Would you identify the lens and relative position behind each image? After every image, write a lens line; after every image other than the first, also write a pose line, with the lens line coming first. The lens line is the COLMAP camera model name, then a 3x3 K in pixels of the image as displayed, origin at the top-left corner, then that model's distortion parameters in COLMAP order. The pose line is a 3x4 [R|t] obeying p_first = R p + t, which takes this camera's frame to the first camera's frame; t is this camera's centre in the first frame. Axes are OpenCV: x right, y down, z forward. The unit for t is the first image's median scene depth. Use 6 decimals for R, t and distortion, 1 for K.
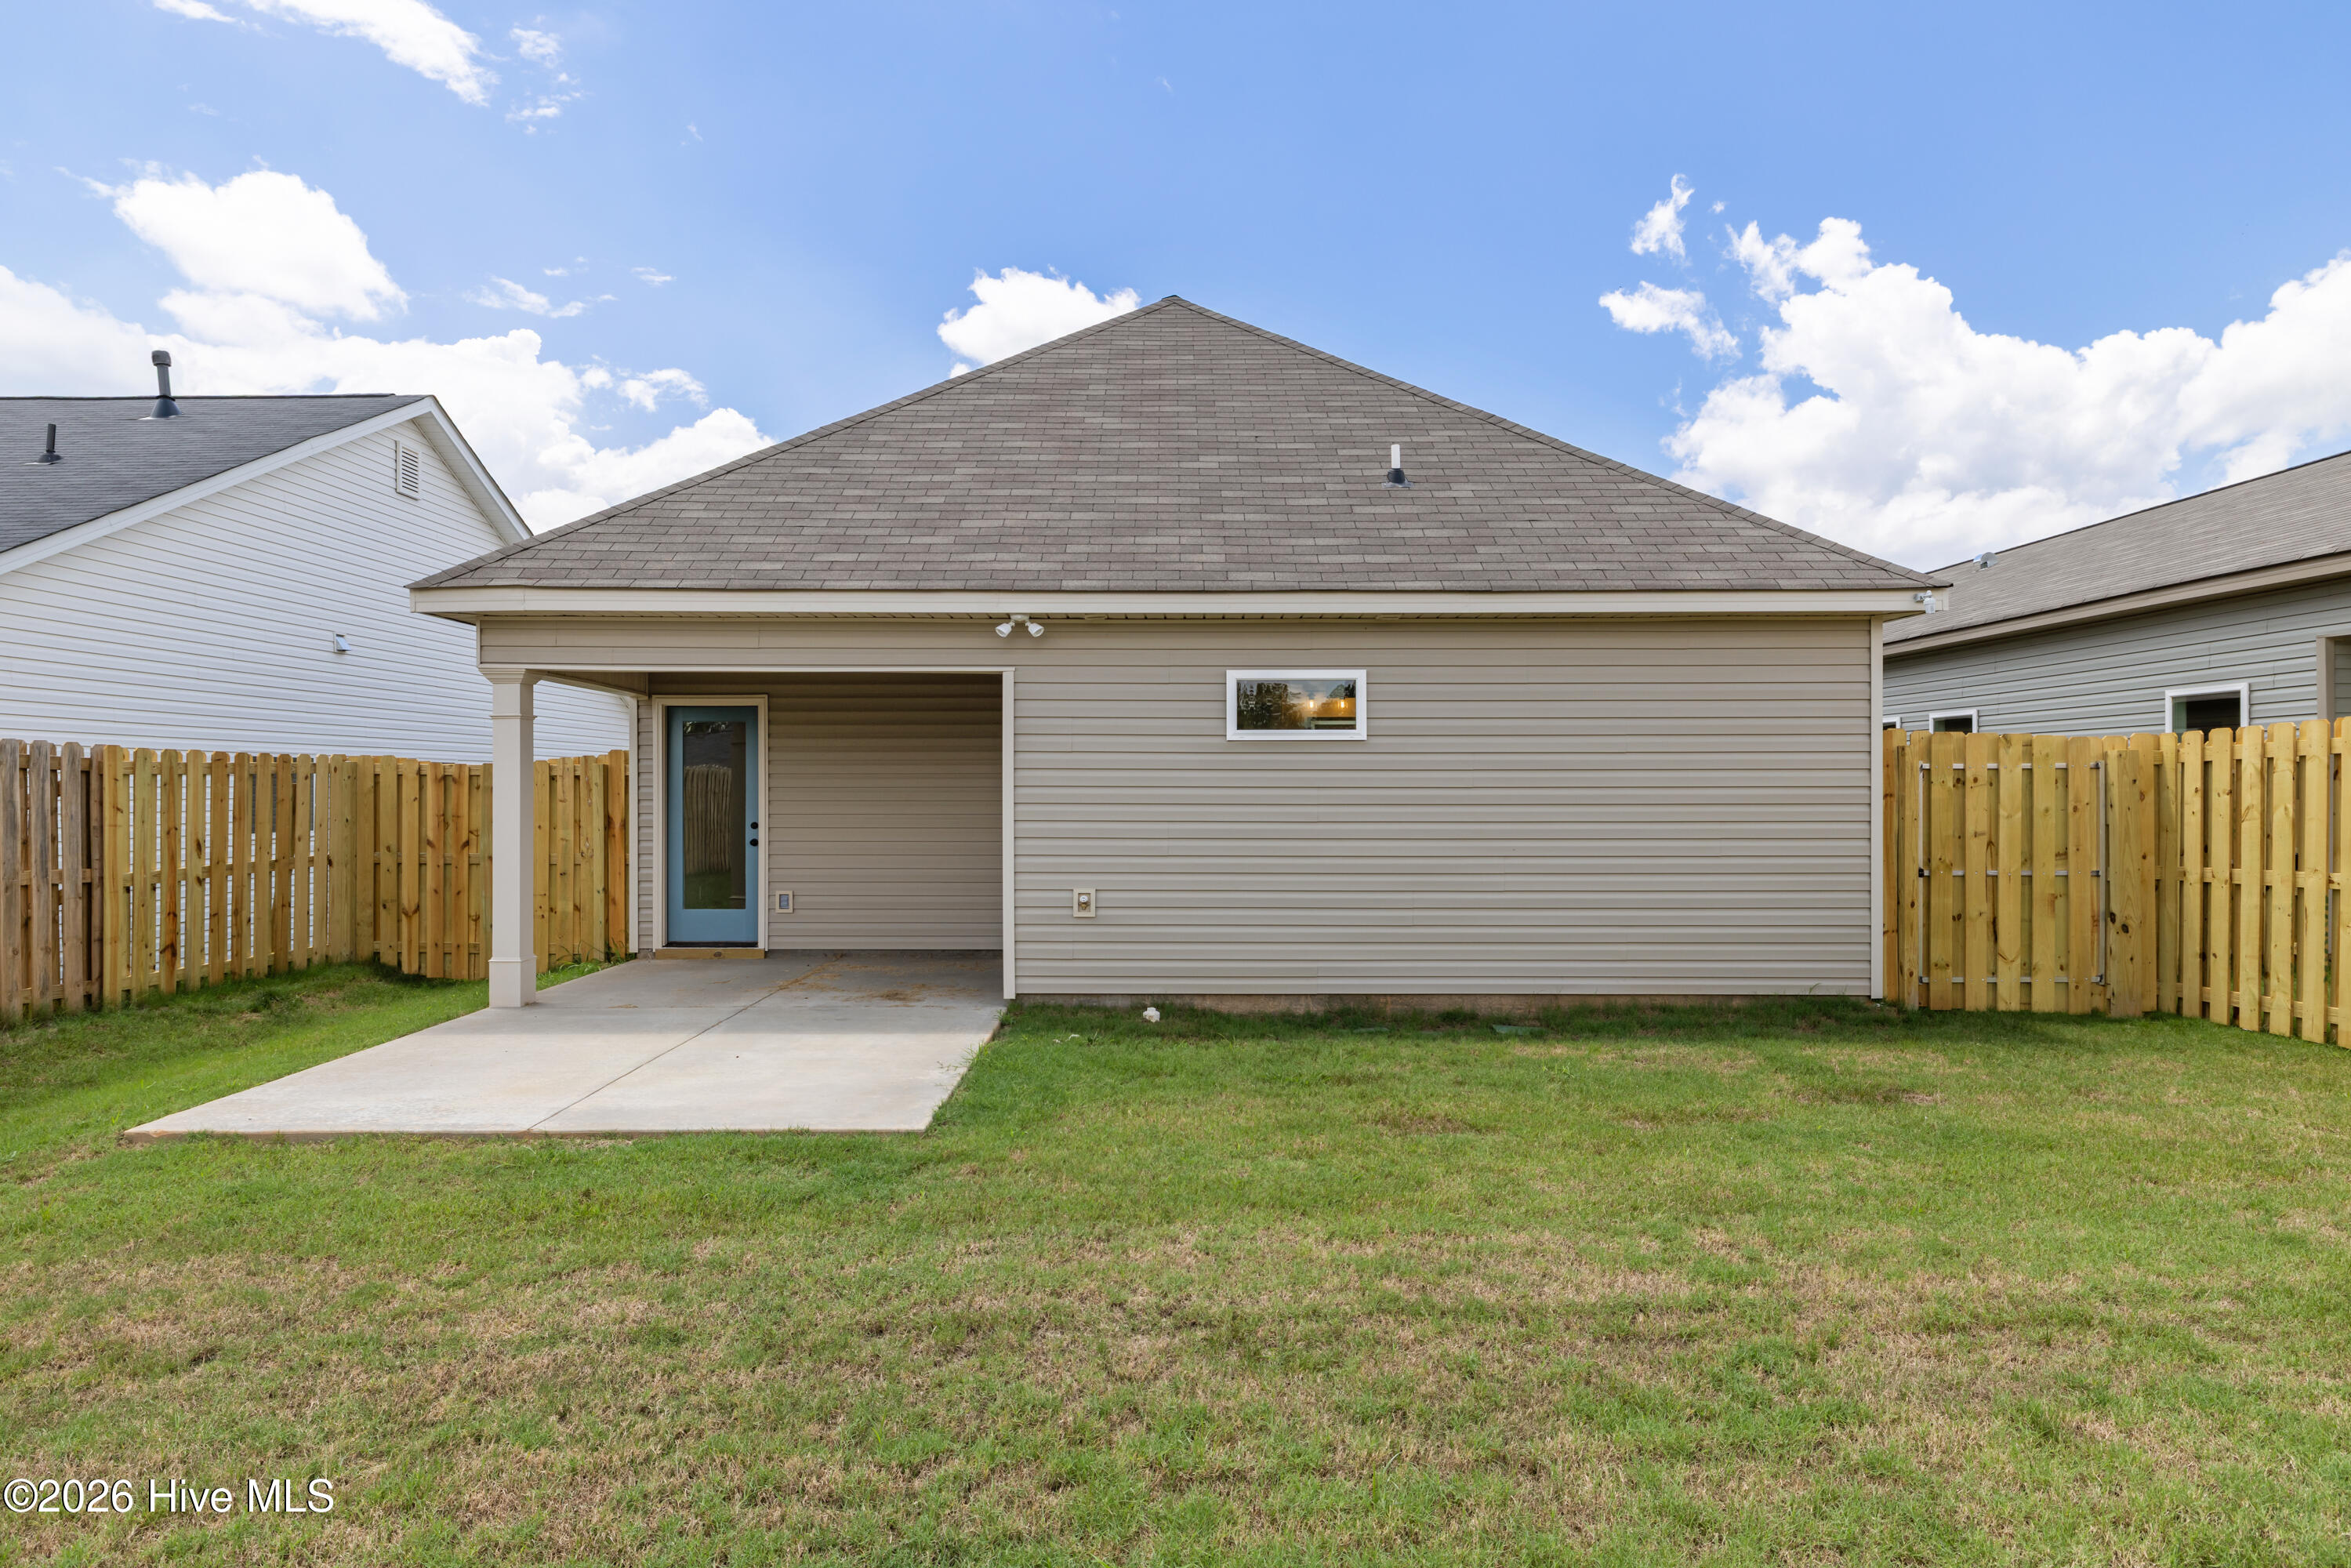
lens RADIAL K [[1308.7, 0, 1168.1], [0, 1308.7, 774.3], [0, 0, 1]] dist [0.005087, -0.006816]
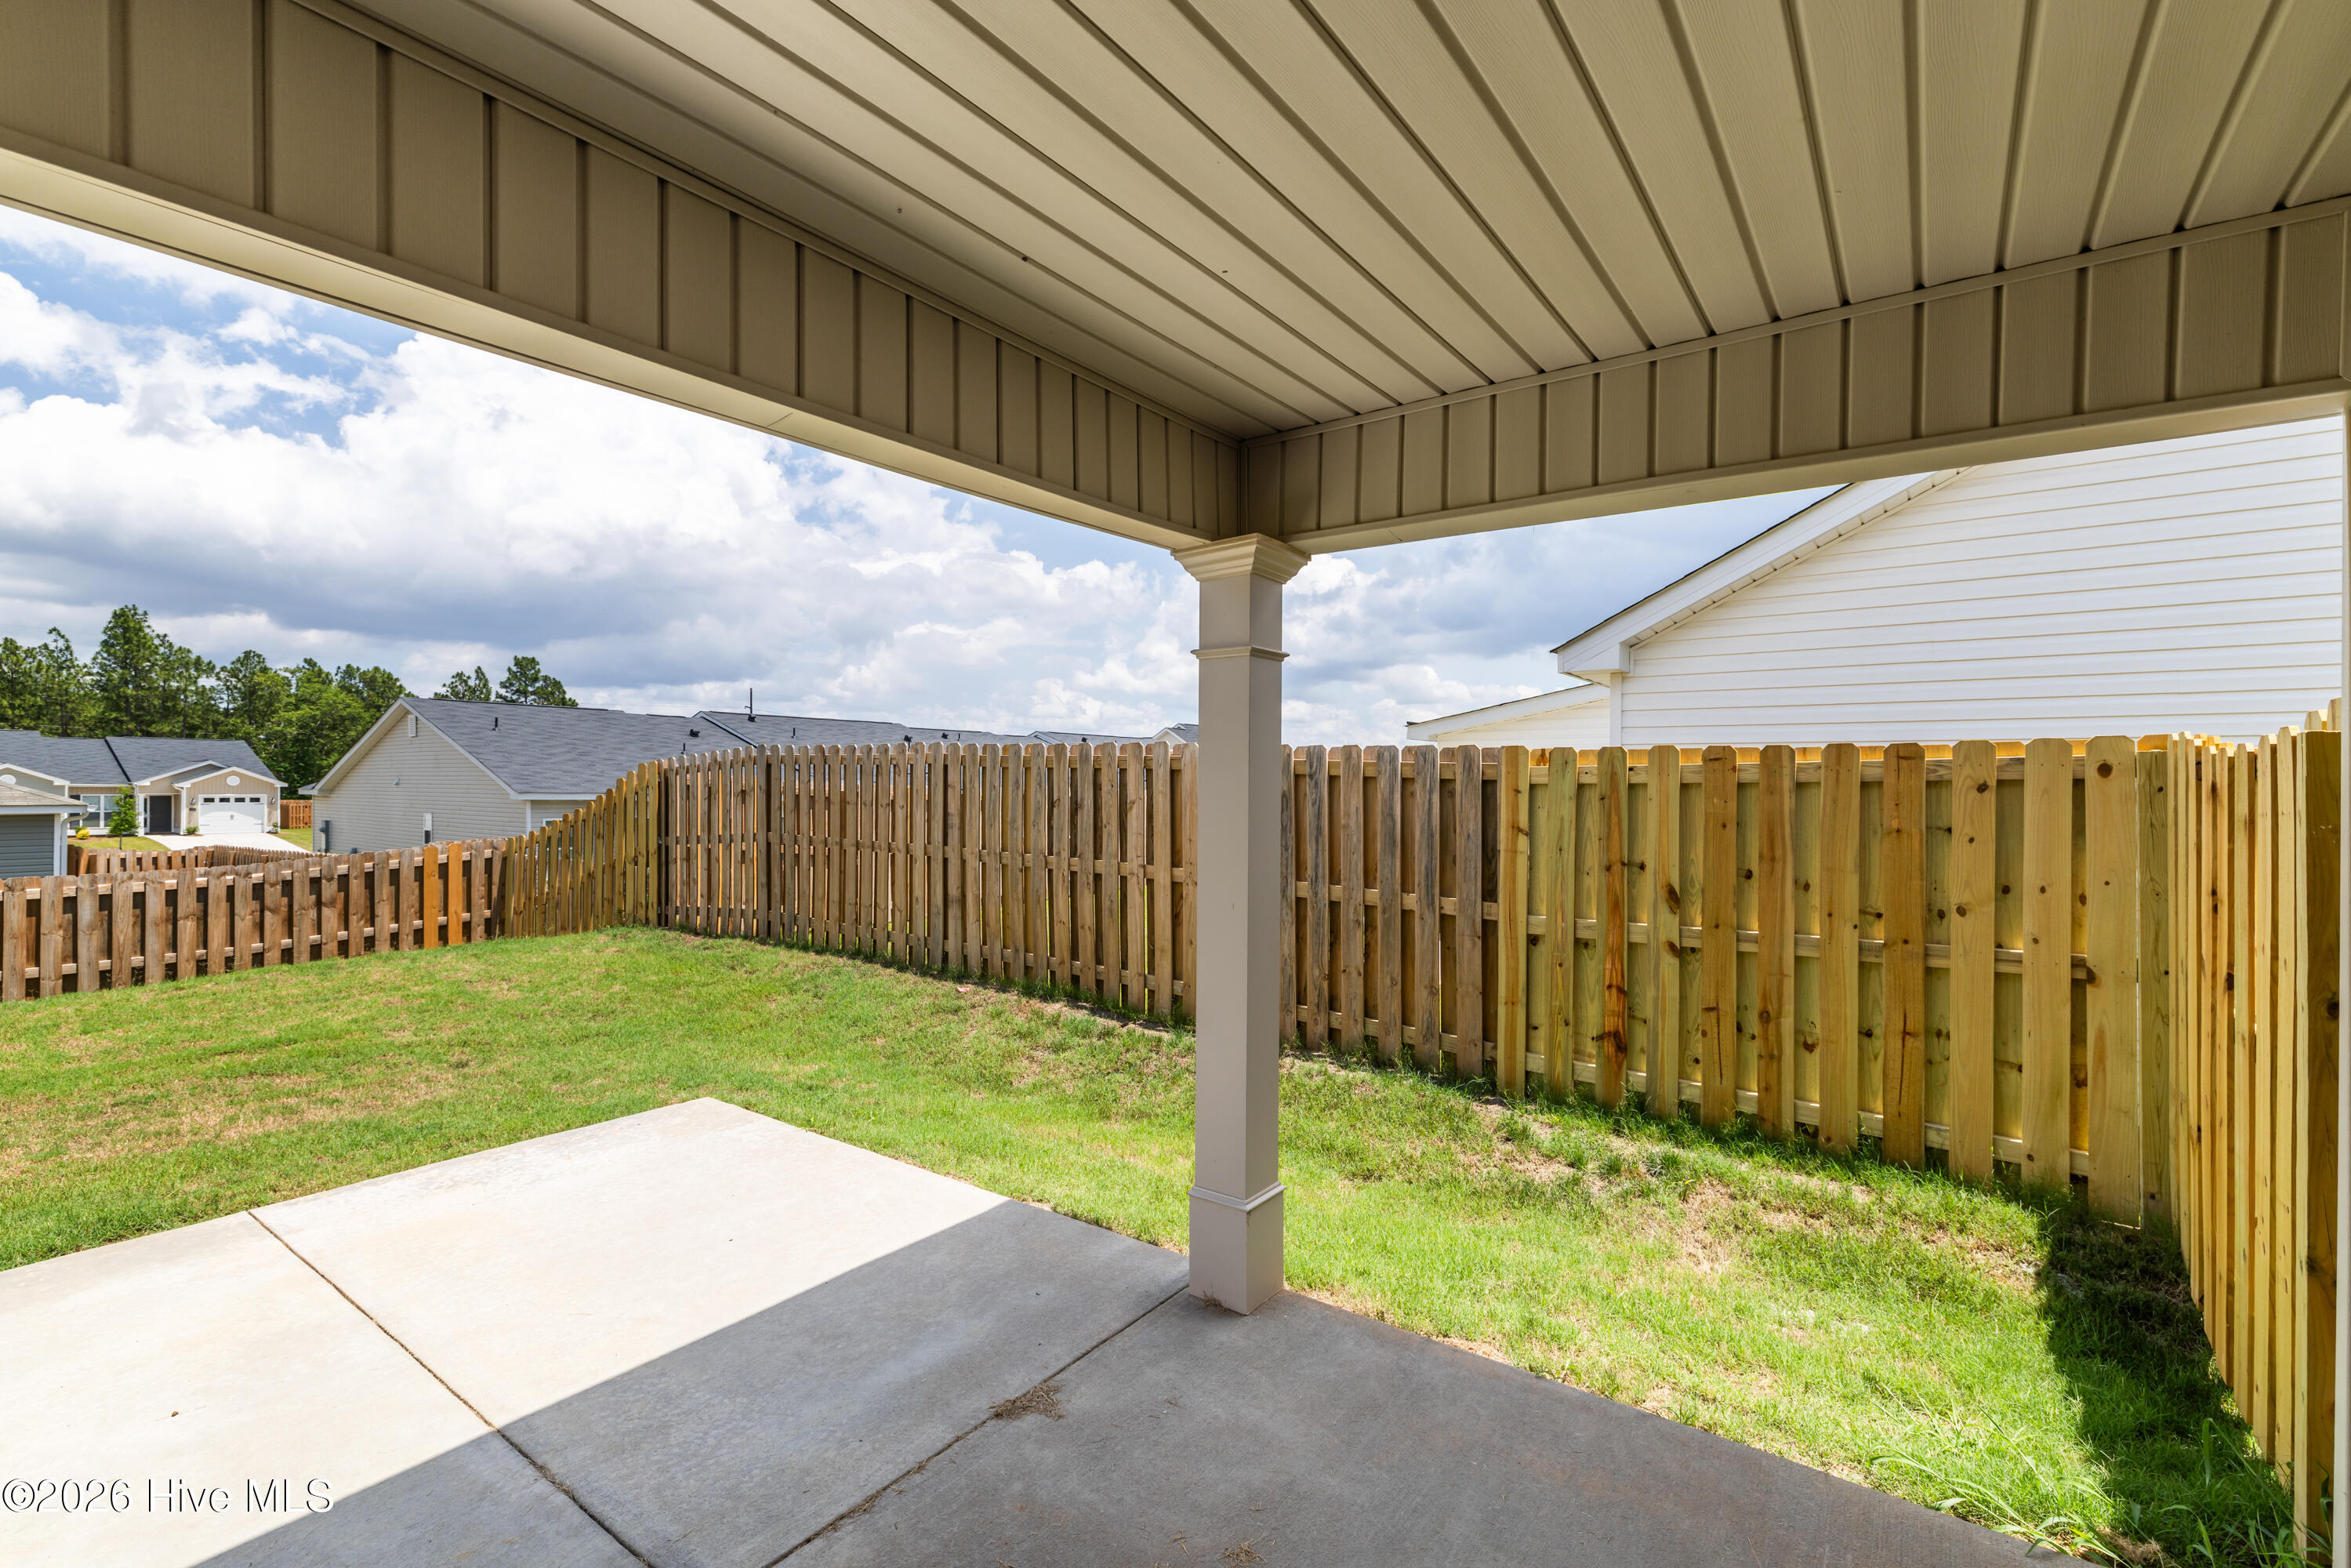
lens RADIAL K [[1032.0, 0, 1168.4], [0, 1032.0, 786.1], [0, 0, 1]] dist [0.001375, 0.000994]
pose [[-0.603413, 0.000491, -0.797429, -0.210130], [0.005735, 0.999977, -0.003725, 0.001987], [0.797408, -0.006821, -0.603402, 1.236150]]
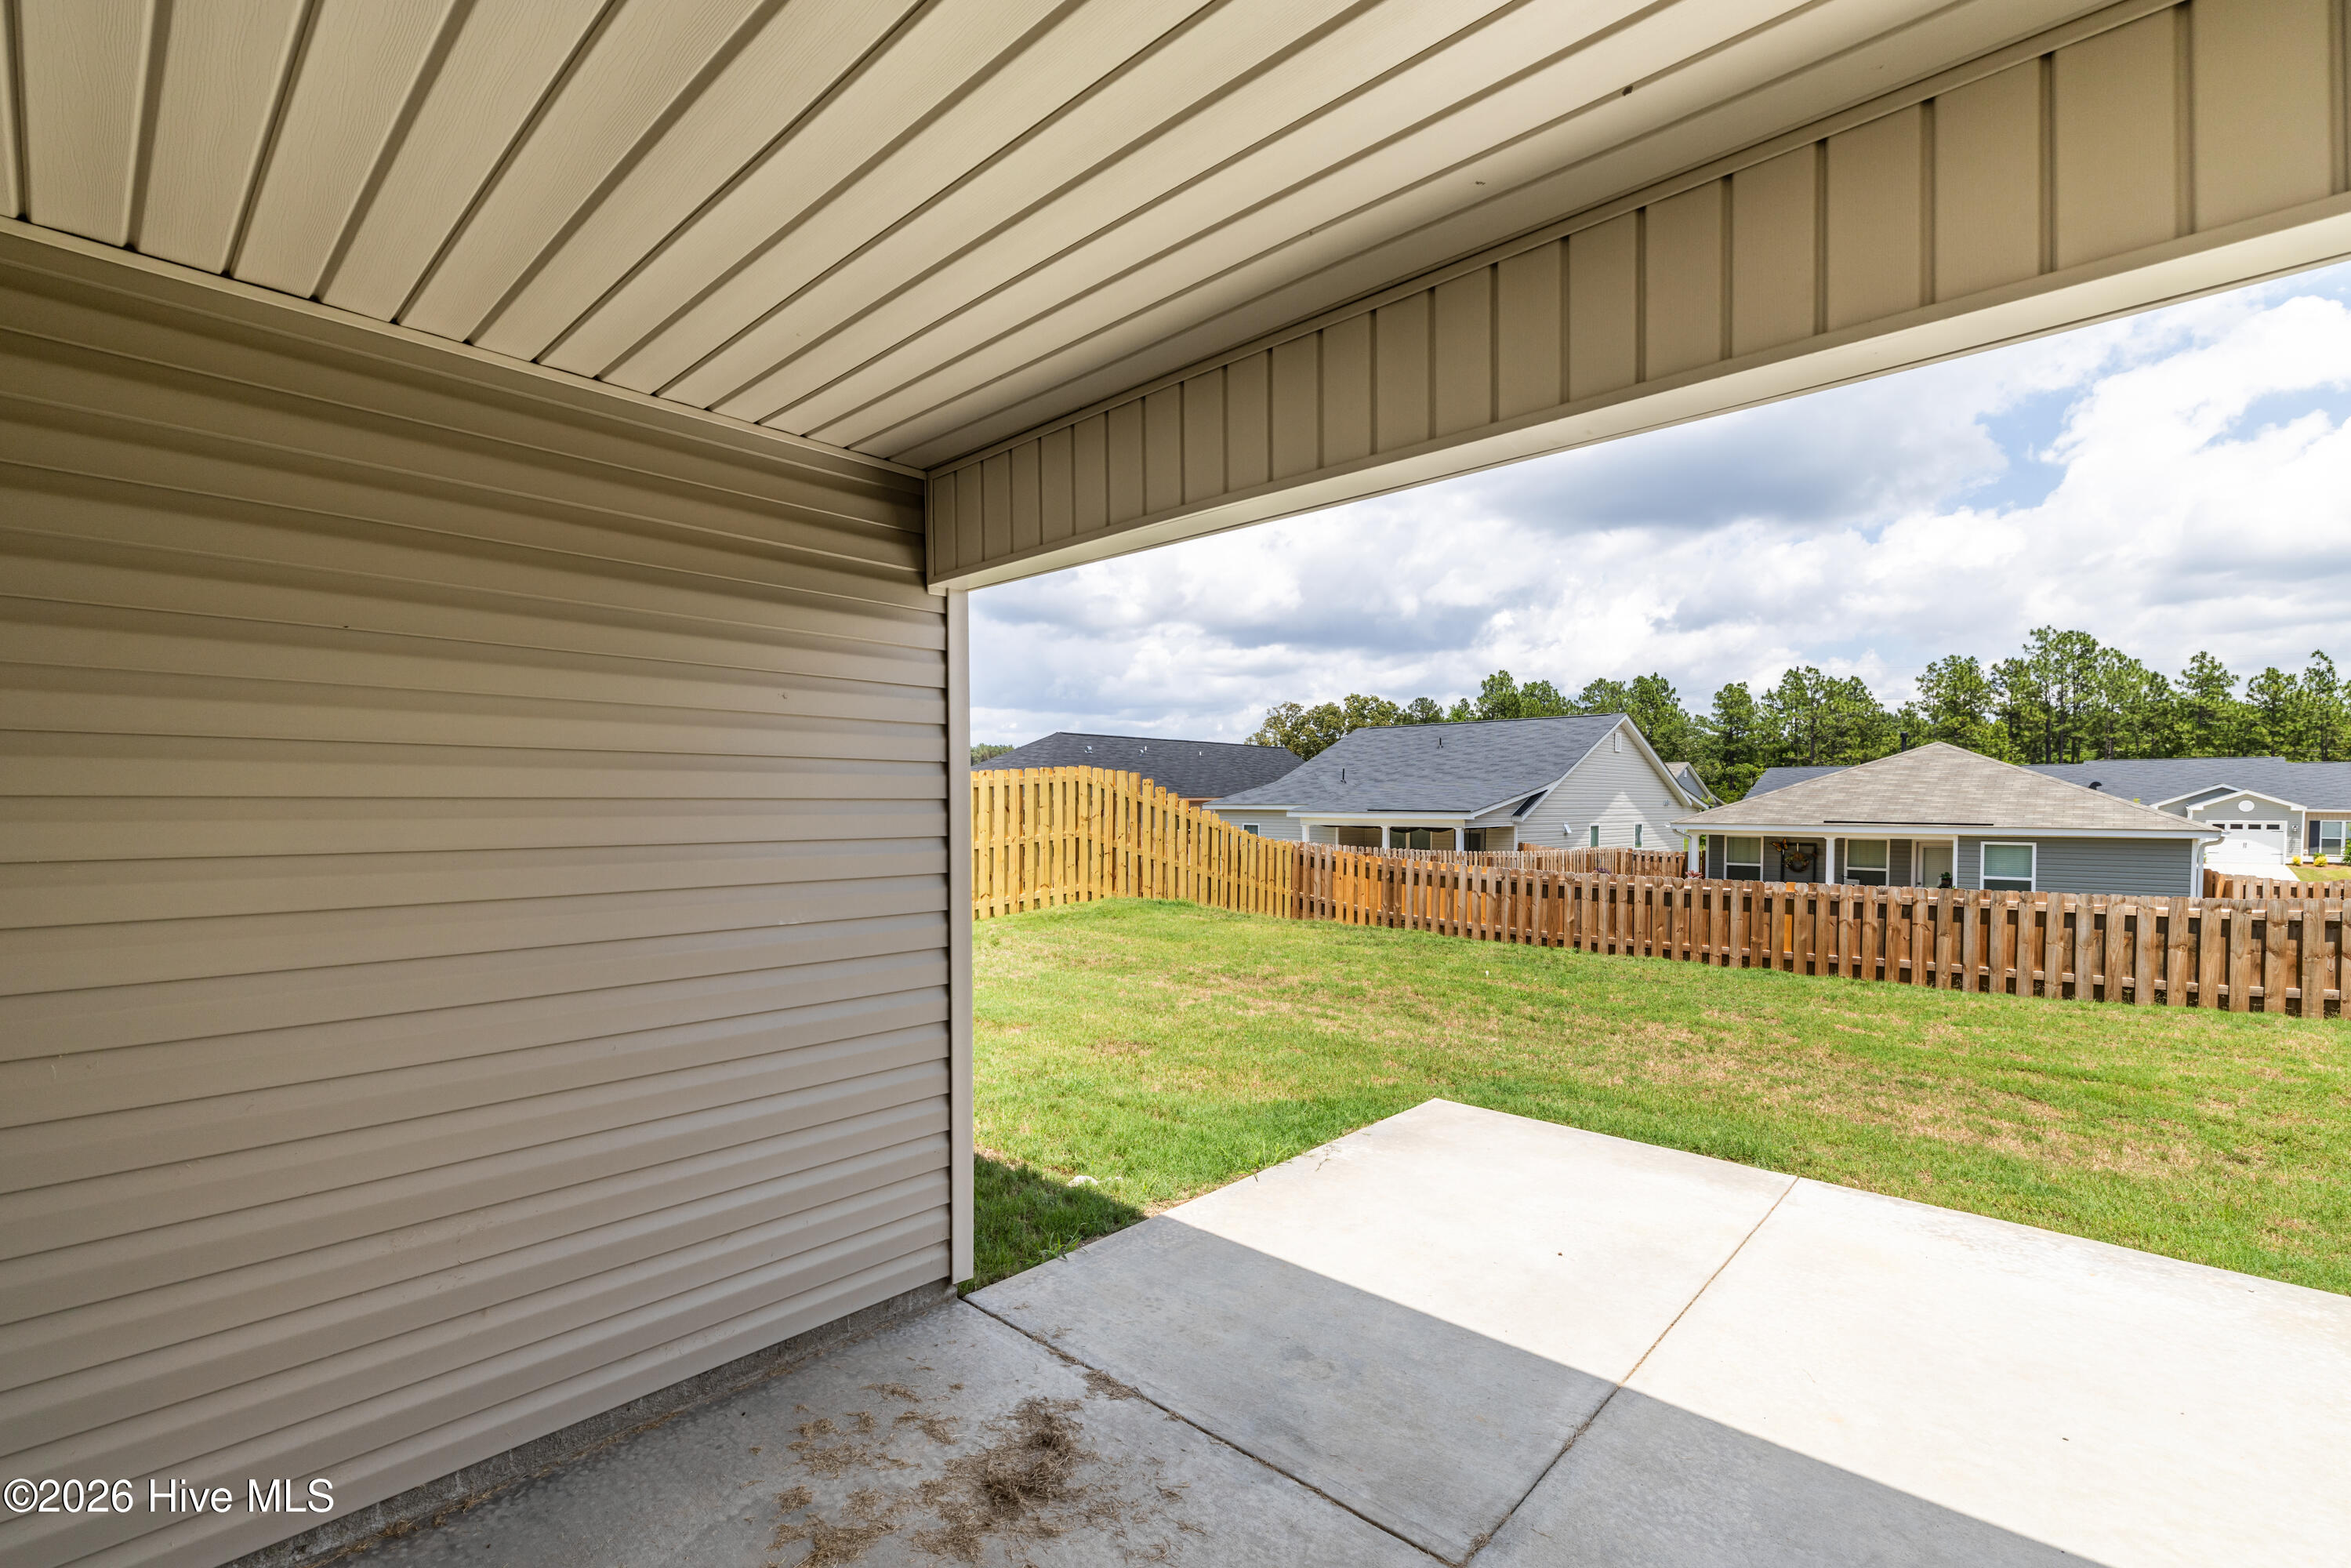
lens RADIAL K [[1032.0, 0, 1175.0], [0, 1032.0, 828.2], [0, 0, 1]] dist [0.001375, 0.000994]
pose [[-0.733623, -0.015408, 0.679382, -0.442103], [-0.007842, 0.999868, 0.014207, 0.000704], [-0.679511, 0.005095, -0.733648, 1.243449]]
